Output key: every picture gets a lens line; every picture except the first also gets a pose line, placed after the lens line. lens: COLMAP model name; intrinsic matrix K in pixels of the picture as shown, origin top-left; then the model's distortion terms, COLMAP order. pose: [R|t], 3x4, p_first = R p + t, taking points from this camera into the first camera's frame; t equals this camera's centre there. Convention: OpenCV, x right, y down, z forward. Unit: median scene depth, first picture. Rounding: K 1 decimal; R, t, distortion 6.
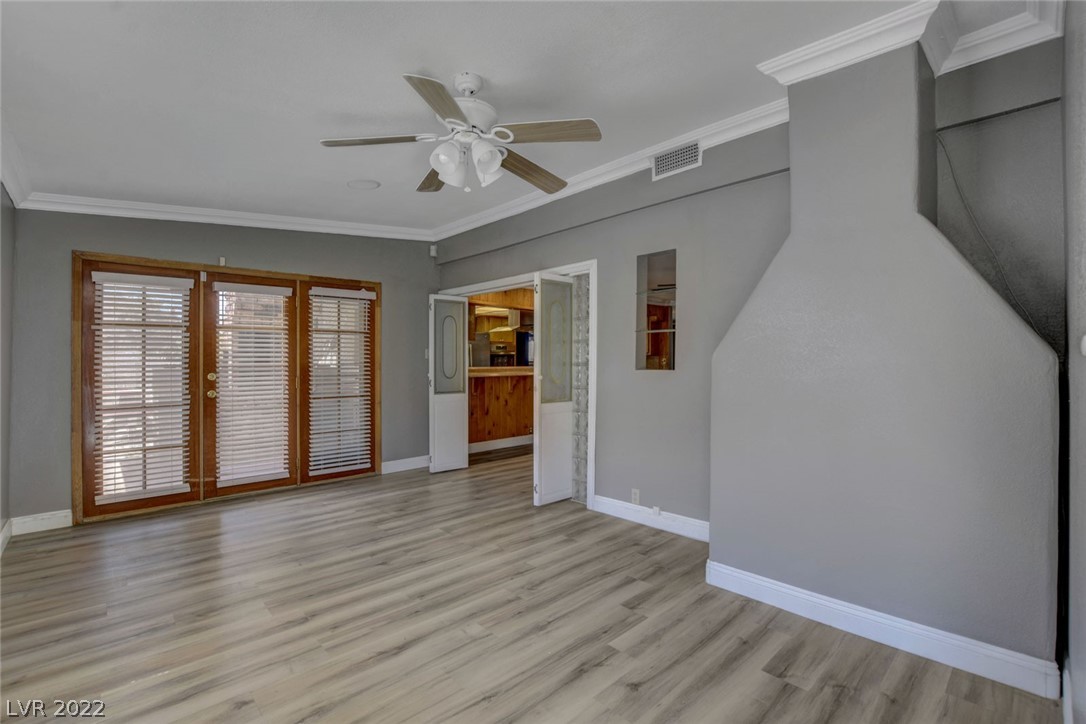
lens RADIAL K [[486.8, 0, 543.0], [0, 486.8, 362.0], [0, 0, 1]] dist [-0.004292, -0.000077]
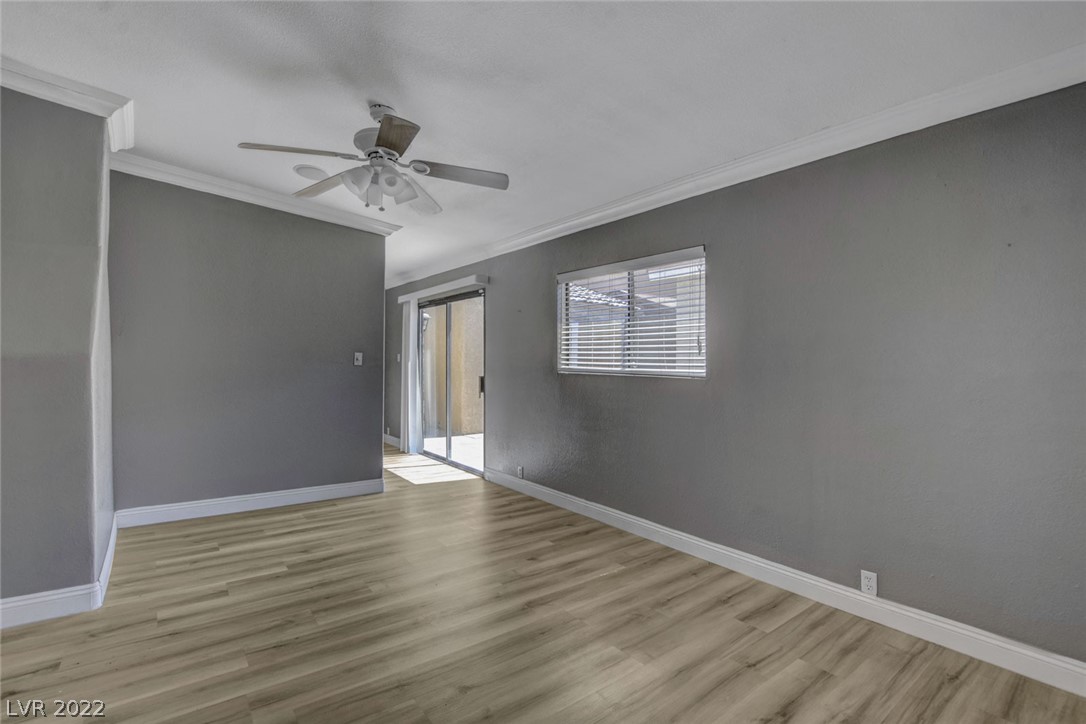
lens RADIAL K [[498.6, 0, 559.2], [0, 498.6, 357.6], [0, 0, 1]] dist [-0.025515, 0.000390]
pose [[-0.997966, -0.006447, 0.063426, -0.470010], [-0.006980, 0.999942, -0.008197, 0.002455], [-0.063369, -0.008623, -0.997953, 1.569267]]
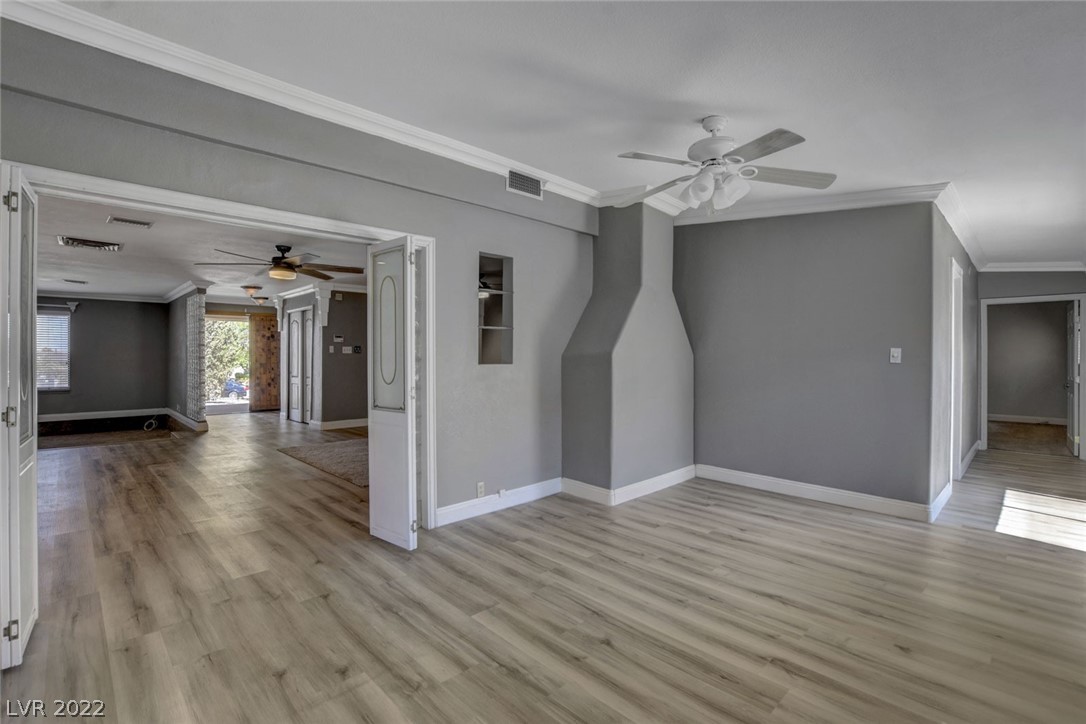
lens RADIAL K [[505.3, 0, 536.6], [0, 505.3, 354.6], [0, 0, 1]] dist [-0.011766, -0.000551]
pose [[-0.023222, 0.008238, 0.999696, -1.024747], [-0.000868, 0.999966, -0.008260, 0.006694], [-0.999730, -0.001060, -0.023214, 1.086448]]
